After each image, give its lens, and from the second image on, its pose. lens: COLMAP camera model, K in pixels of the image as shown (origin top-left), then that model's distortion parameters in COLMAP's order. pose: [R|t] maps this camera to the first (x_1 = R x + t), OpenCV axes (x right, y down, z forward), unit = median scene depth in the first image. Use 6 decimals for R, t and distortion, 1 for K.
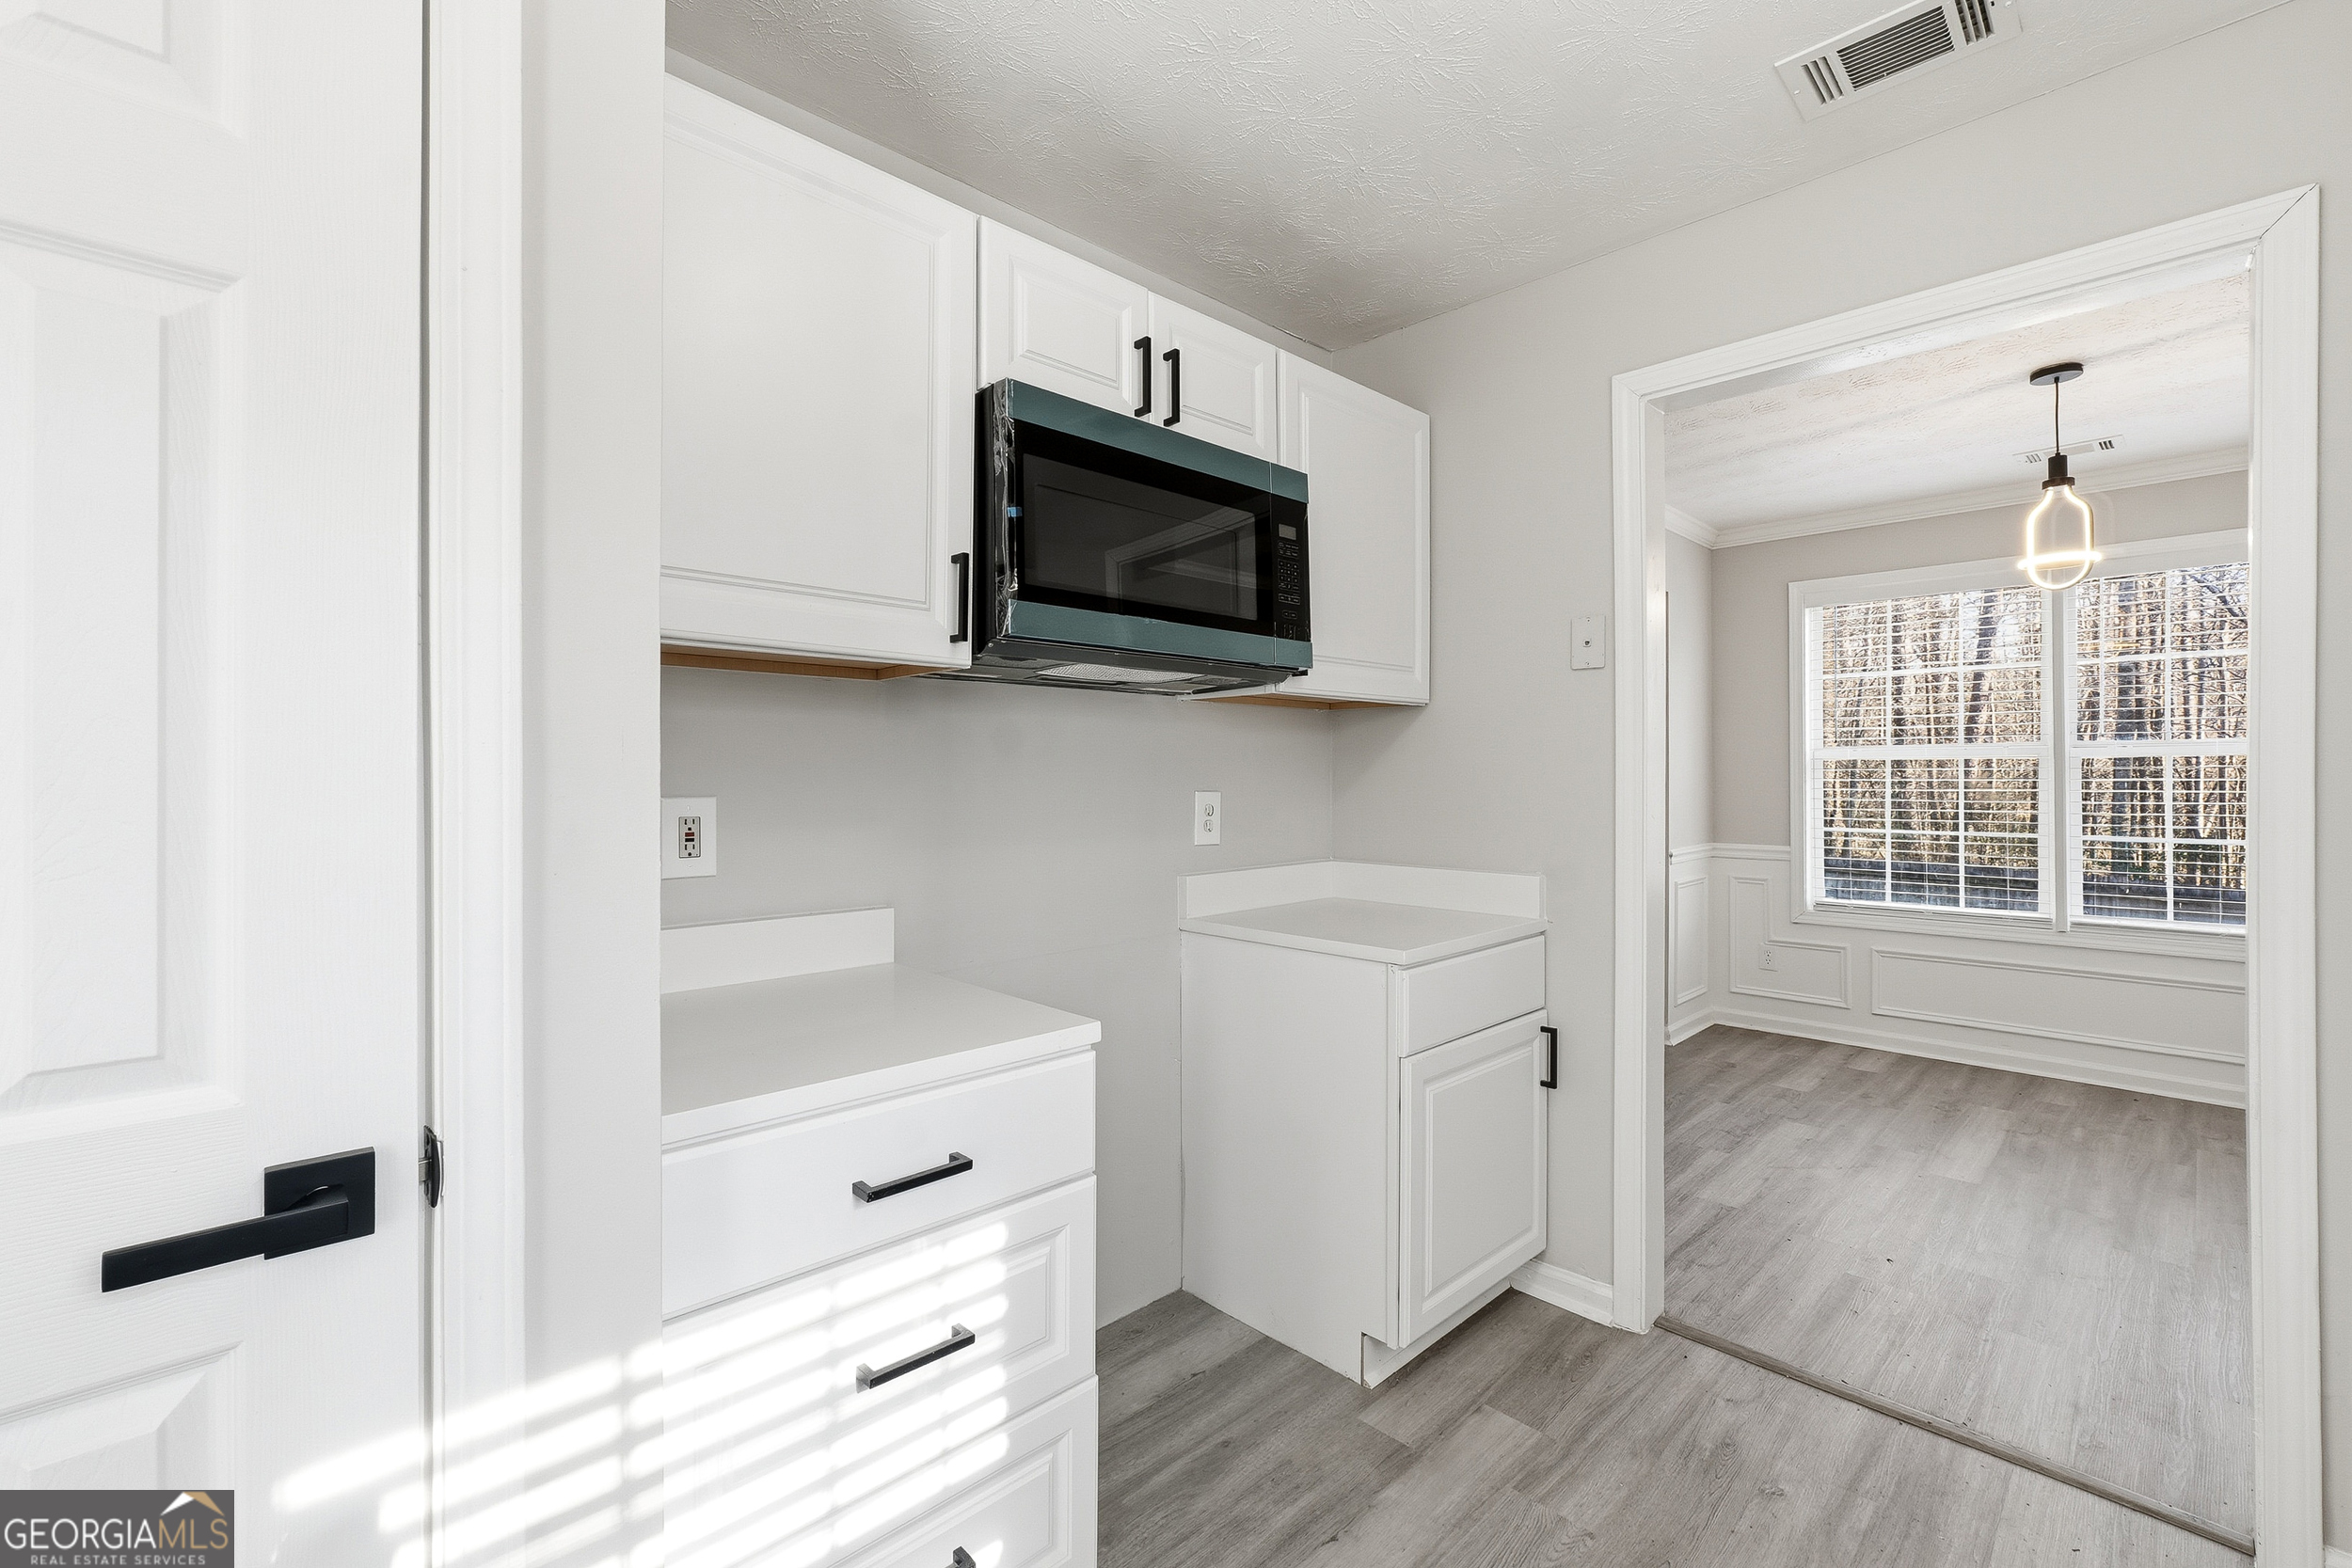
lens RADIAL K [[1004.7, 0, 1182.3], [0, 1004.7, 770.2], [0, 0, 1]] dist [-0.017210, 0.003522]
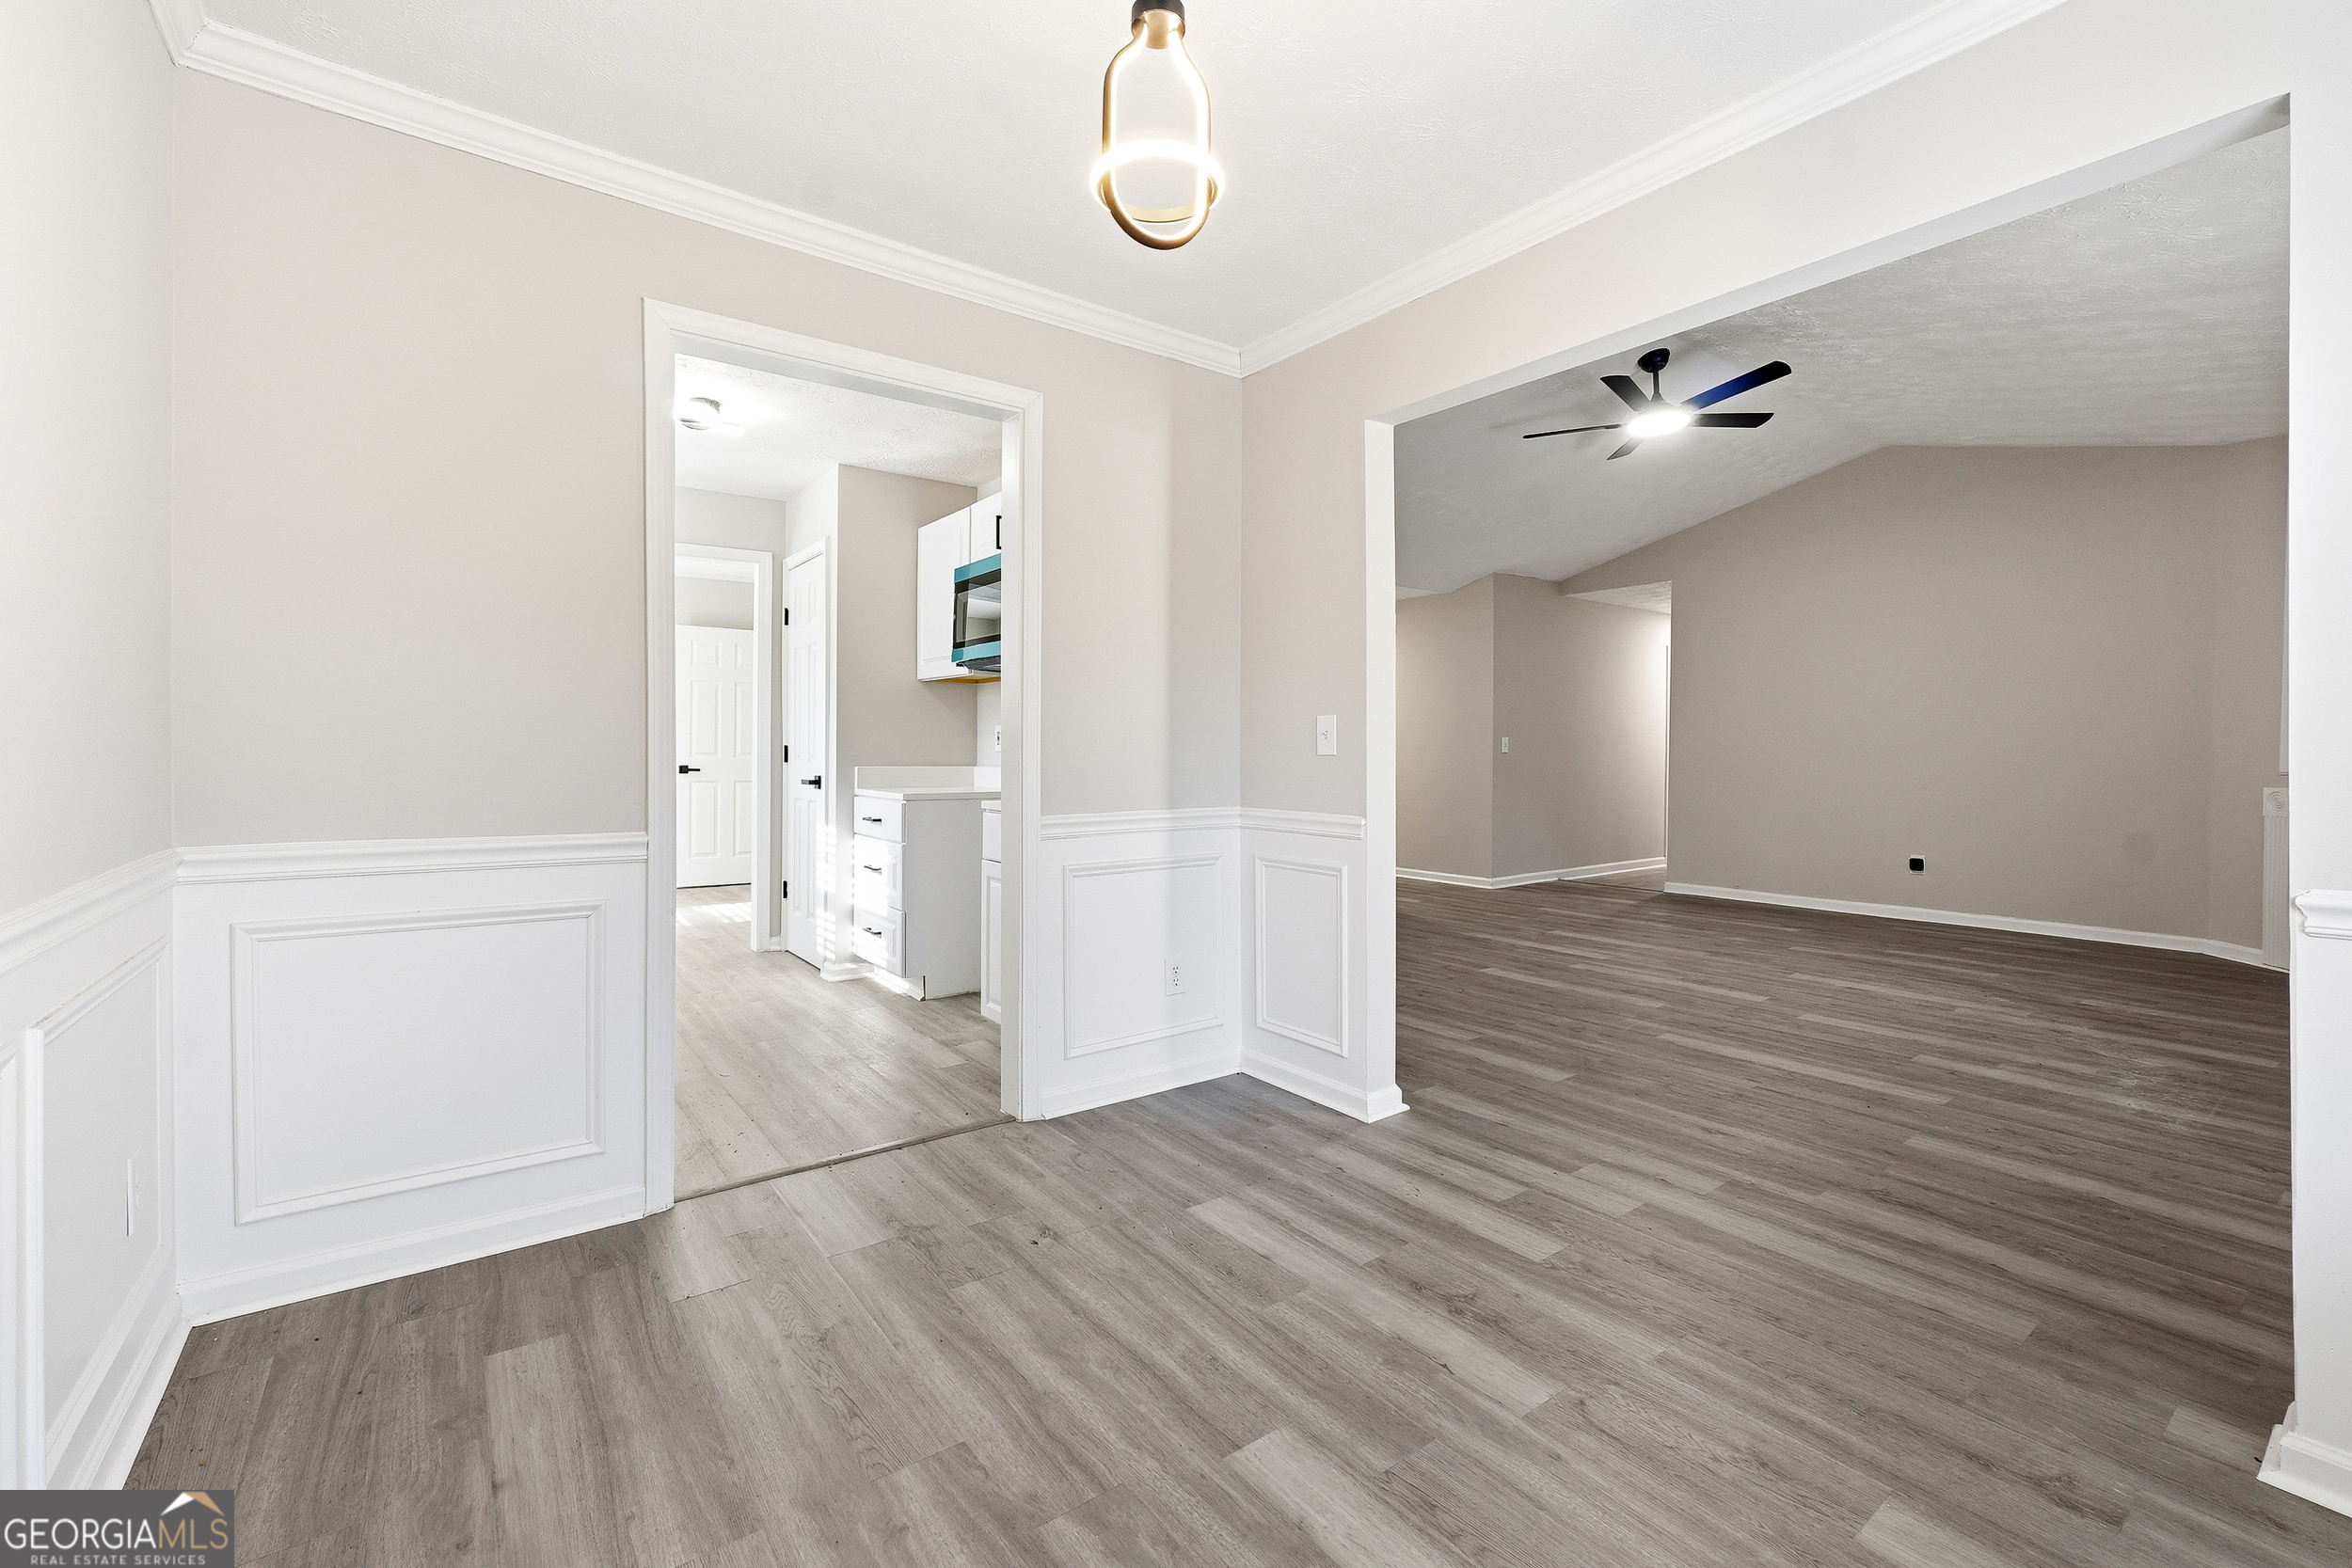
lens RADIAL K [[1004.7, 0, 1181.7], [0, 1004.7, 766.0], [0, 0, 1]] dist [-0.017210, 0.003522]
pose [[-0.133718, 0.014857, -0.990908, 2.092265], [-0.005522, 0.999861, 0.015737, 0.080134], [0.991004, 0.007576, -0.133618, 1.667075]]
